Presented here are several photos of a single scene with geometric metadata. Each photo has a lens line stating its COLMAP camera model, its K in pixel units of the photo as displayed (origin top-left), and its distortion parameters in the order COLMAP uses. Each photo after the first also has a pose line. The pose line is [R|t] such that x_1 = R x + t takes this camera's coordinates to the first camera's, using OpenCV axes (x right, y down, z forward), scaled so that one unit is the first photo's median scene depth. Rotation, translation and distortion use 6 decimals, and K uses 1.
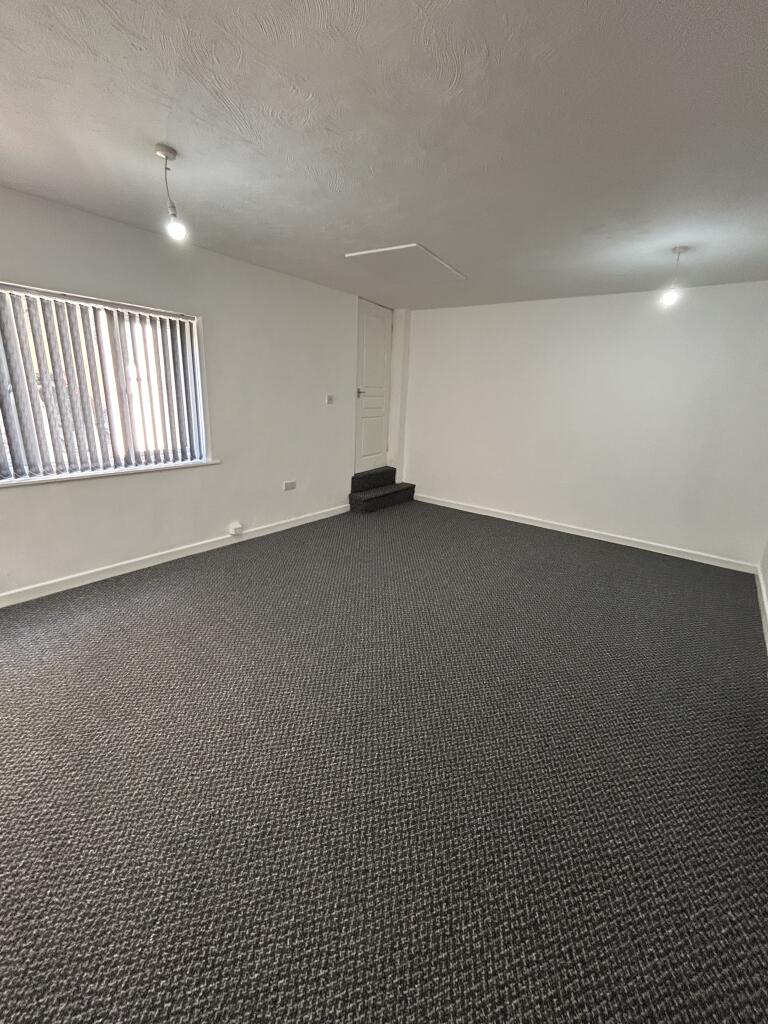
lens RADIAL K [[412.8, 0, 387.1], [0, 412.8, 511.1], [0, 0, 1]] dist [-0.002242, 0.000202]
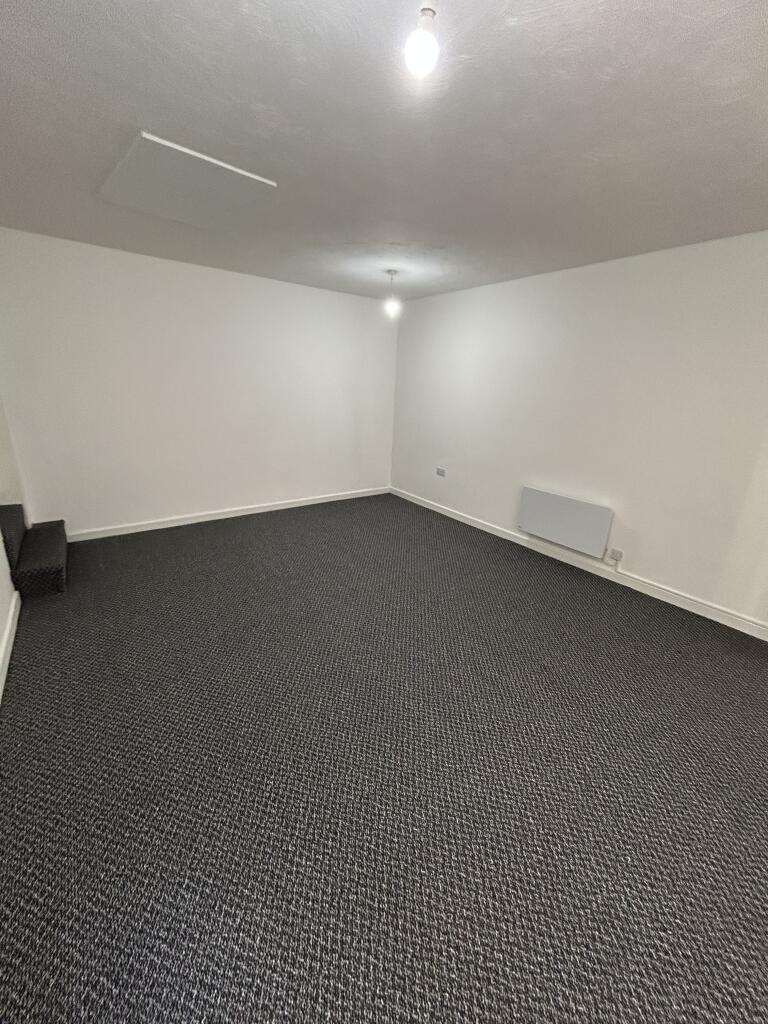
lens RADIAL K [[412.8, 0, 387.1], [0, 412.8, 511.1], [0, 0, 1]] dist [-0.002242, 0.000202]
pose [[0.273031, -0.315089, 0.908940, -1.229741], [0.232366, 0.938463, 0.255525, -0.407158], [-0.933520, 0.141441, 0.329446, 1.117963]]
